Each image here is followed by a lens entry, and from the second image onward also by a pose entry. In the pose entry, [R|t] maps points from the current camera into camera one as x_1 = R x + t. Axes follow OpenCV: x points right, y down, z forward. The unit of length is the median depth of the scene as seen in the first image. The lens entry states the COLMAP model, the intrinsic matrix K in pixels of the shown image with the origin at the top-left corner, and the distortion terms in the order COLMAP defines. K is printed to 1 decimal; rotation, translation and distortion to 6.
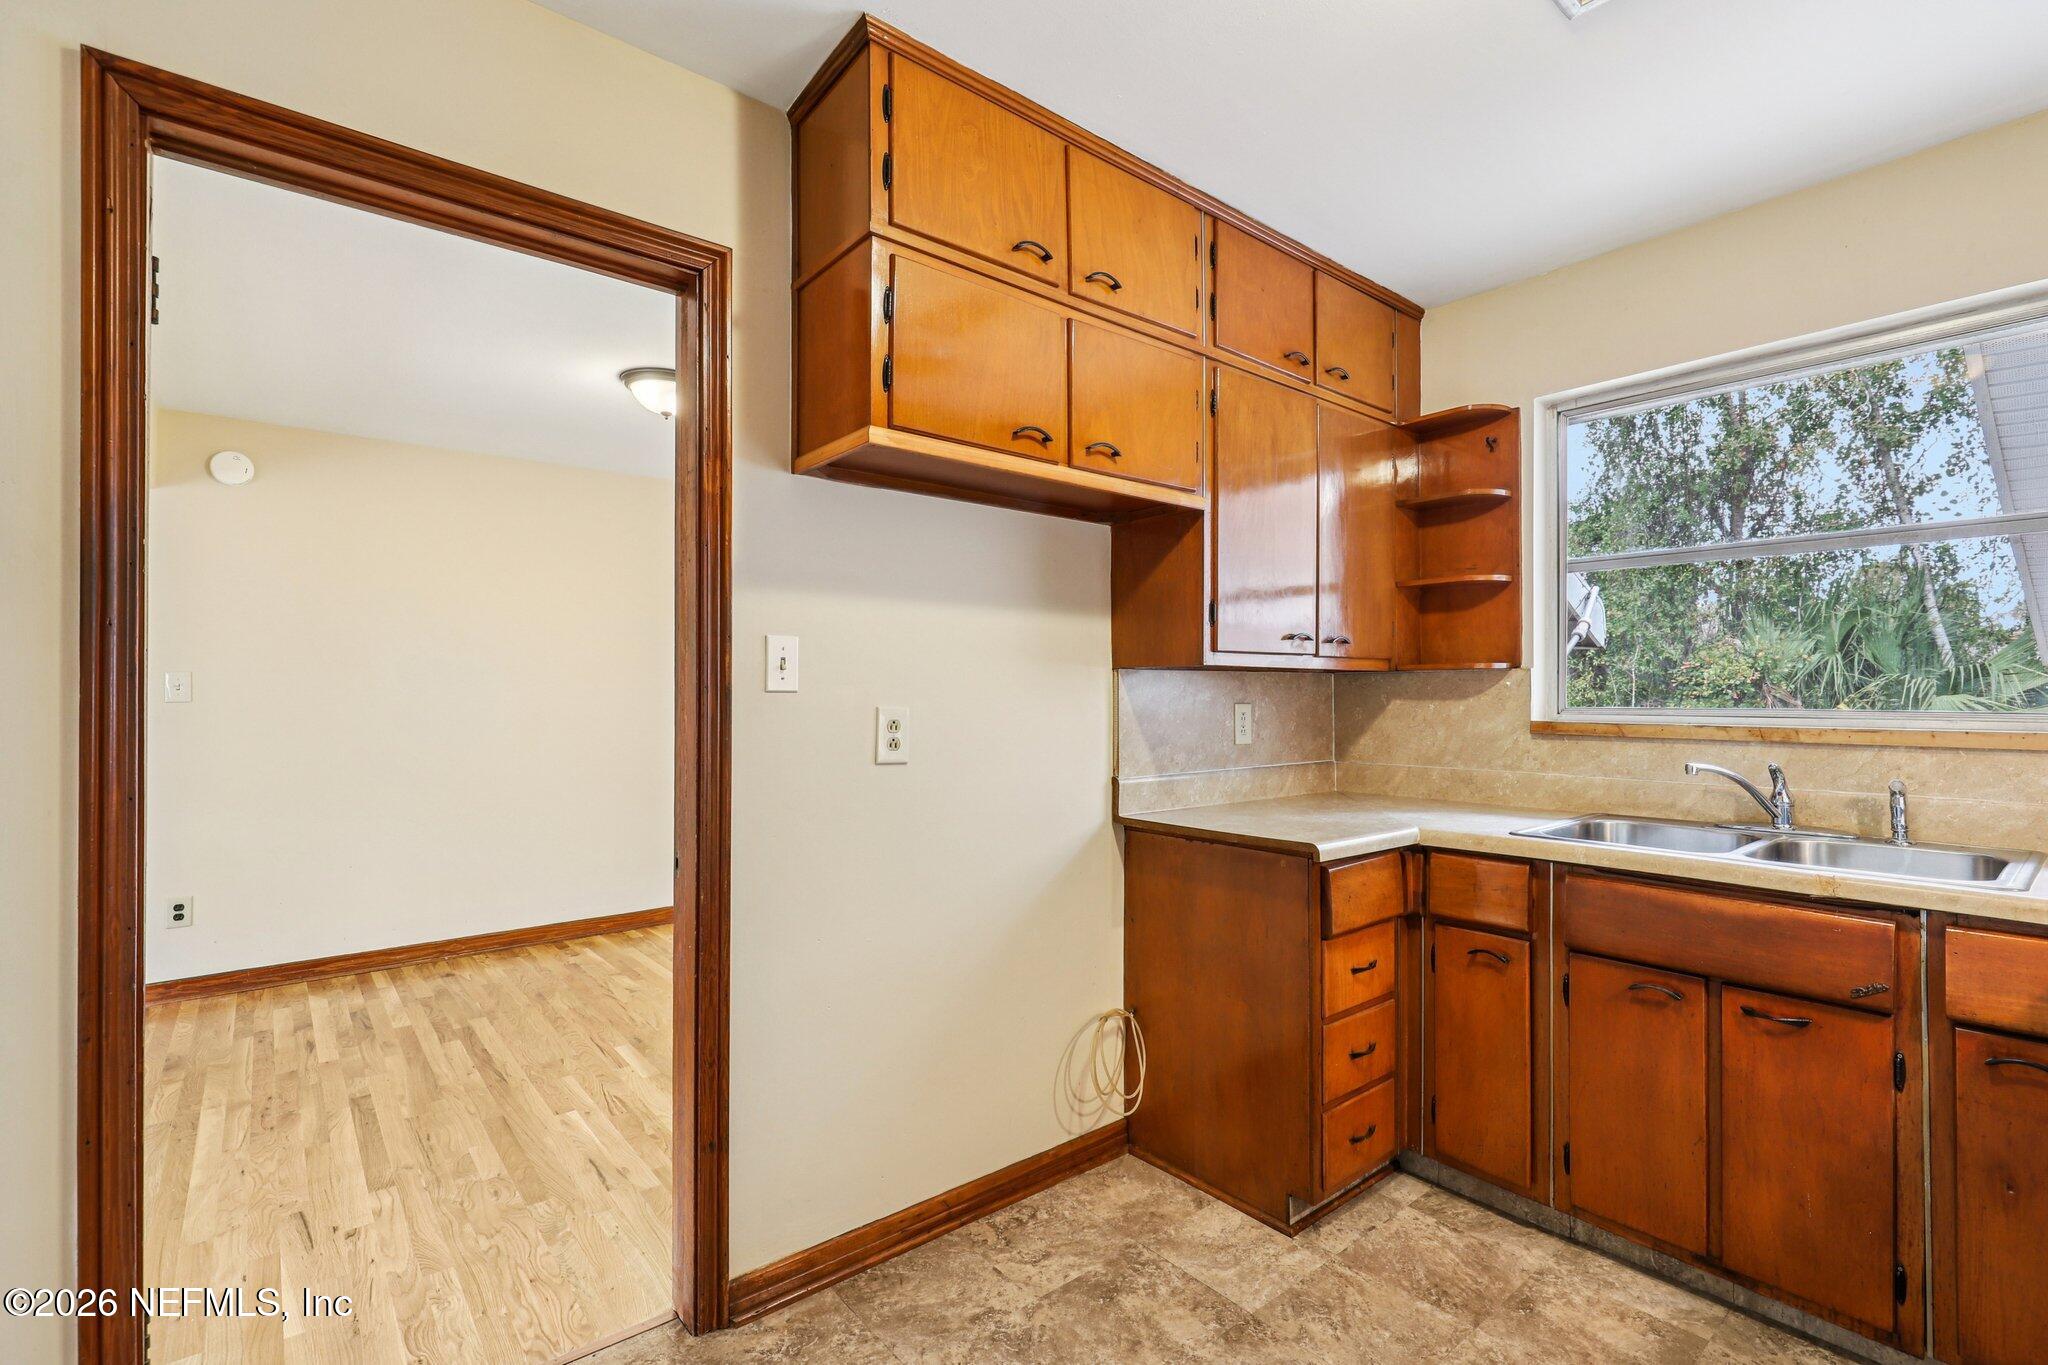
lens RADIAL K [[917.6, 0, 1021.0], [0, 917.6, 685.1], [0, 0, 1]] dist [-0.010548, 0.001300]
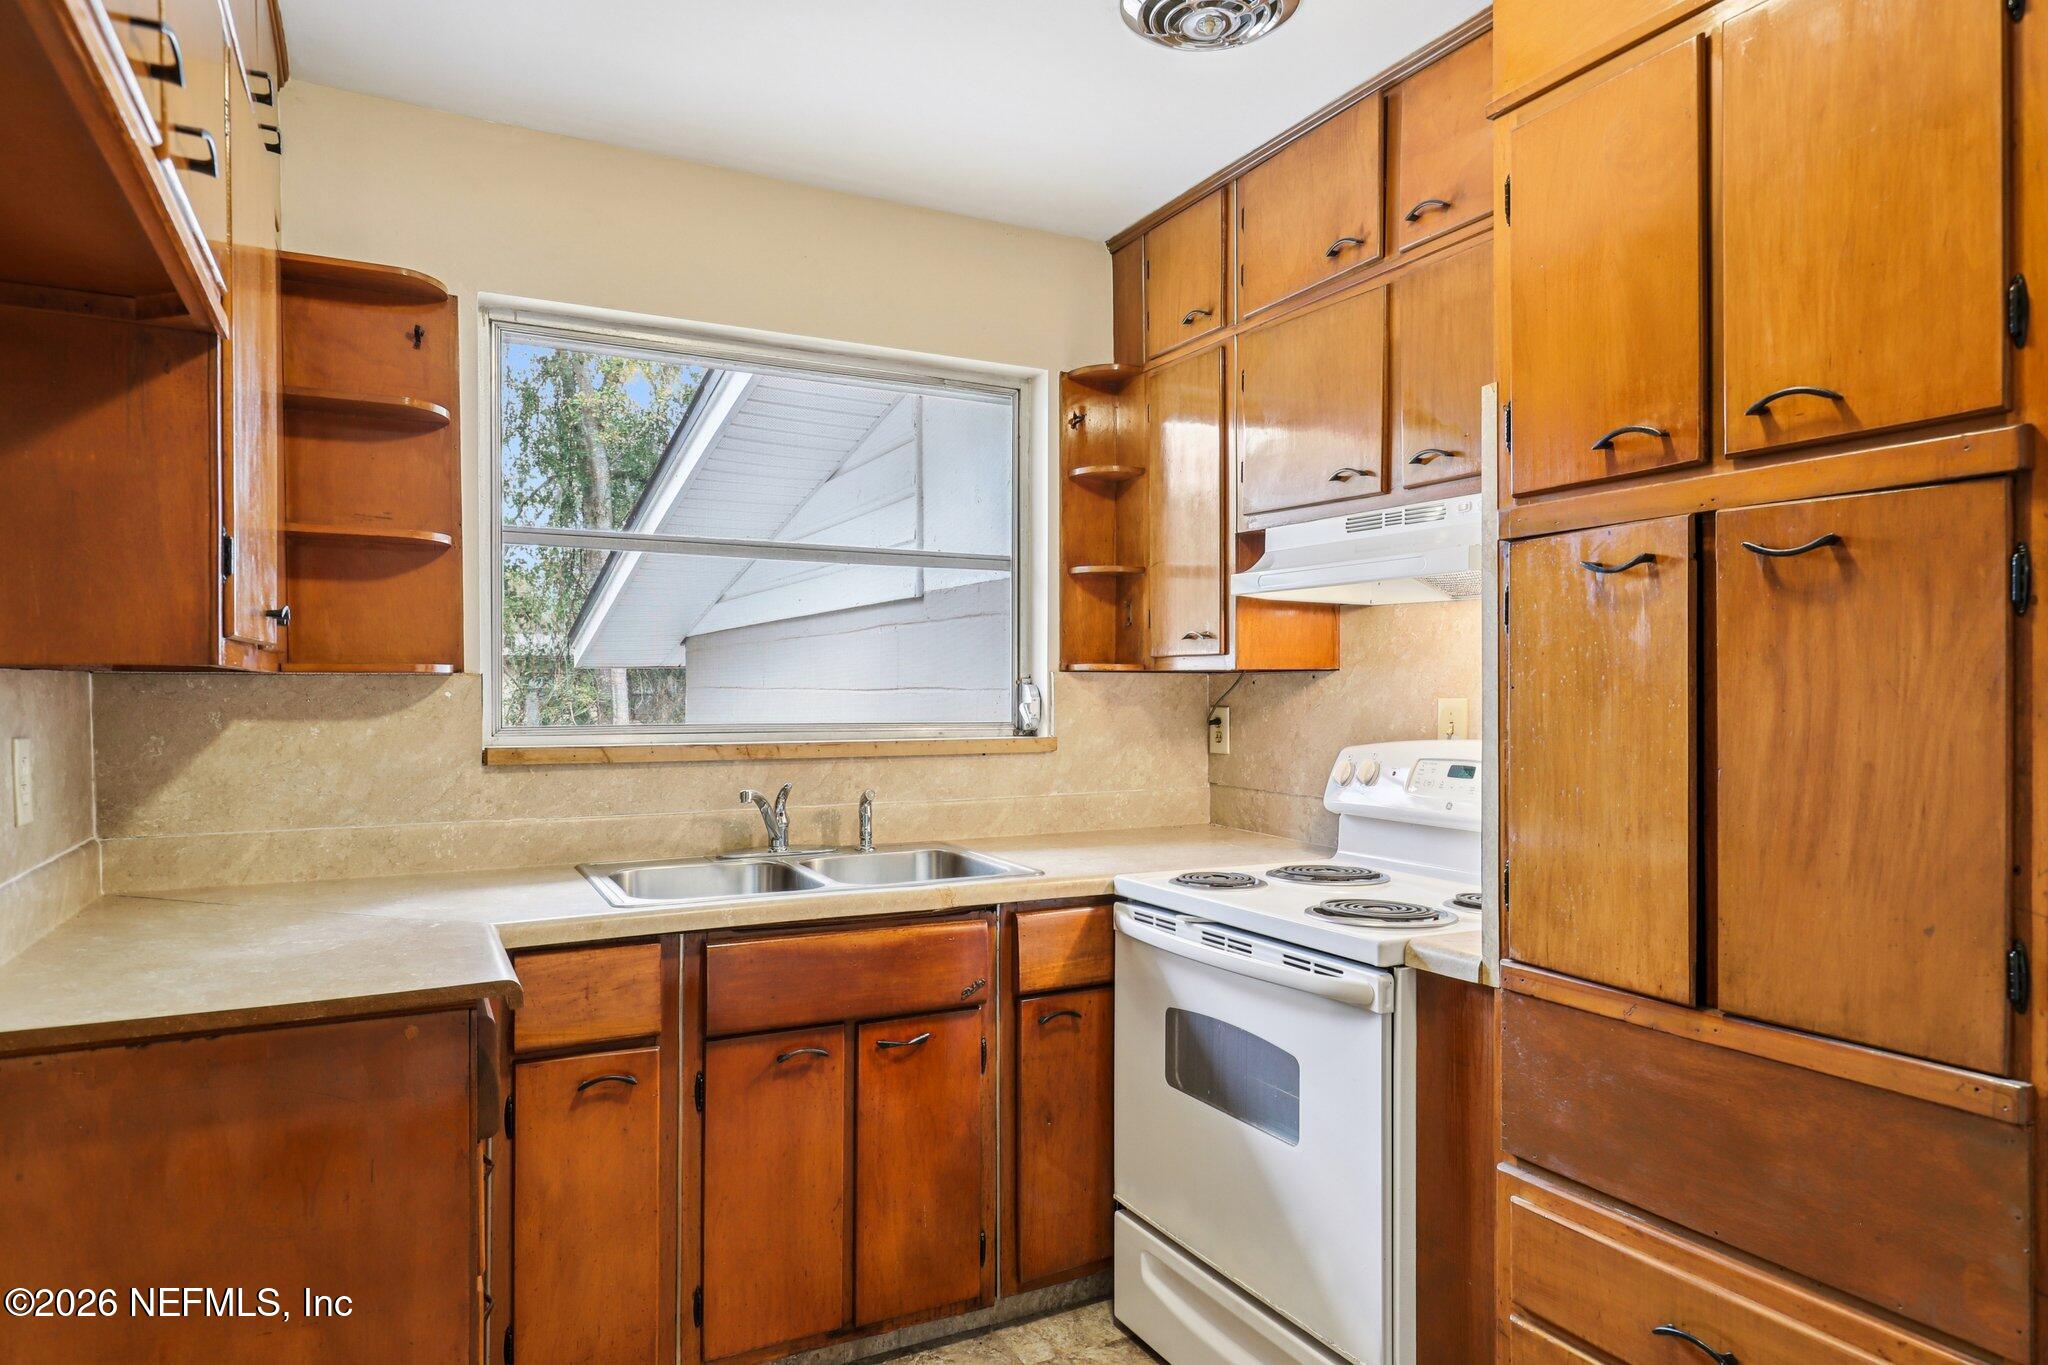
lens RADIAL K [[1229.4, 0, 1034.1], [0, 1229.4, 688.6], [0, 0, 1]] dist [0.002562, -0.003125]
pose [[0.196954, 0.000005, 0.980413, -0.338080], [-0.011679, 0.999929, 0.002341, -0.015950], [-0.980343, -0.011911, 0.196940, 0.458458]]
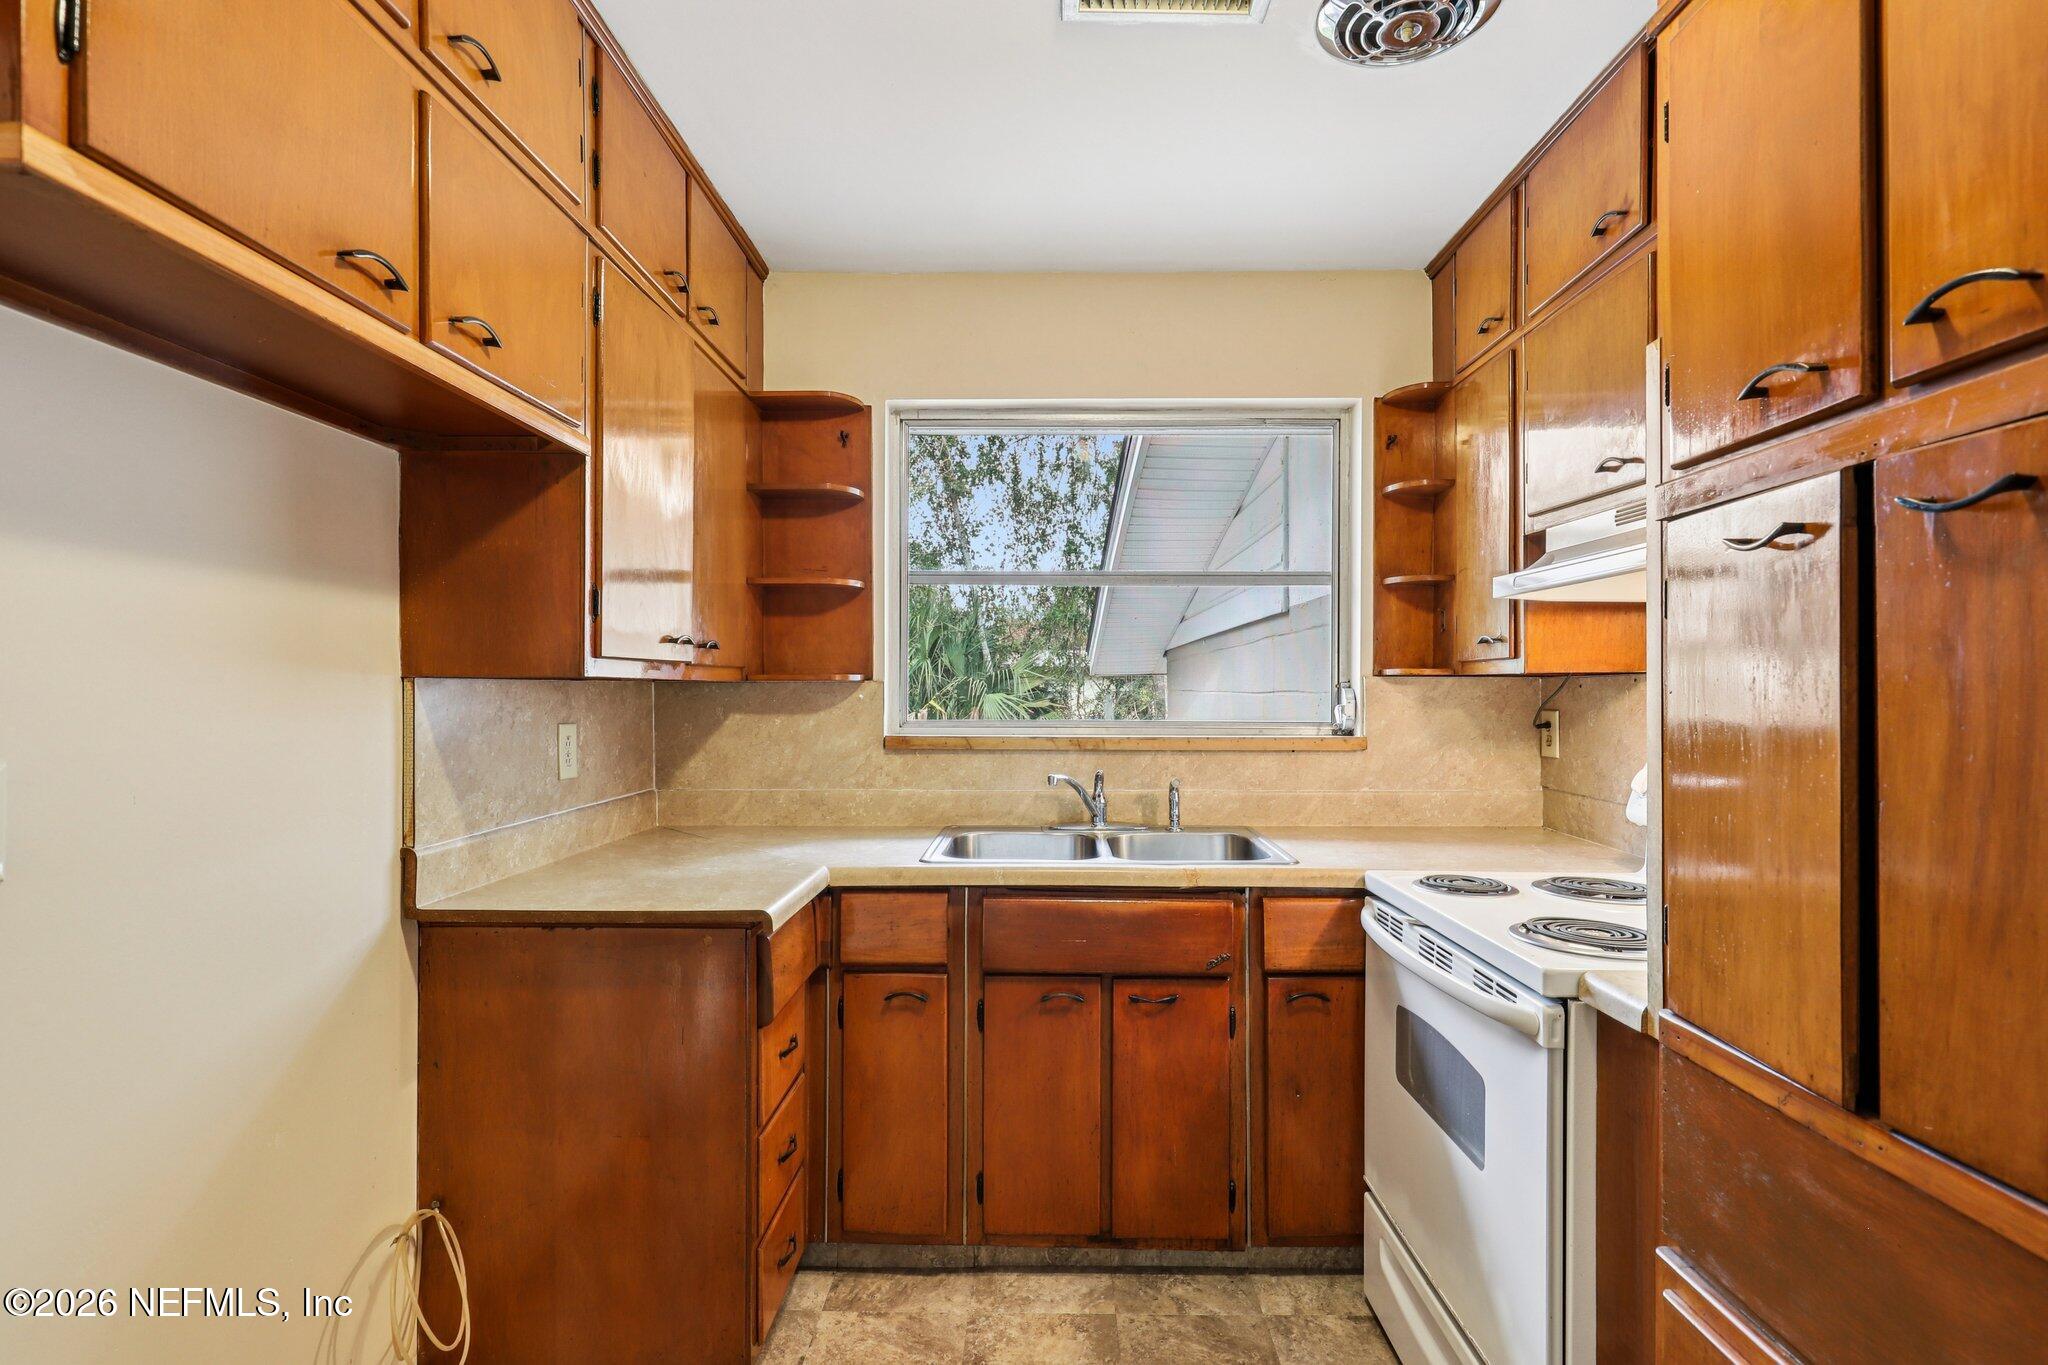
lens RADIAL K [[987.6, 0, 1031.1], [0, 987.6, 686.6], [0, 0, 1]] dist [0.003450, -0.002198]
pose [[0.642052, 0.003572, 0.766653, -0.159892], [-0.009287, 0.999952, 0.003118, -0.019552], [-0.766605, -0.009122, 0.642054, 0.252030]]
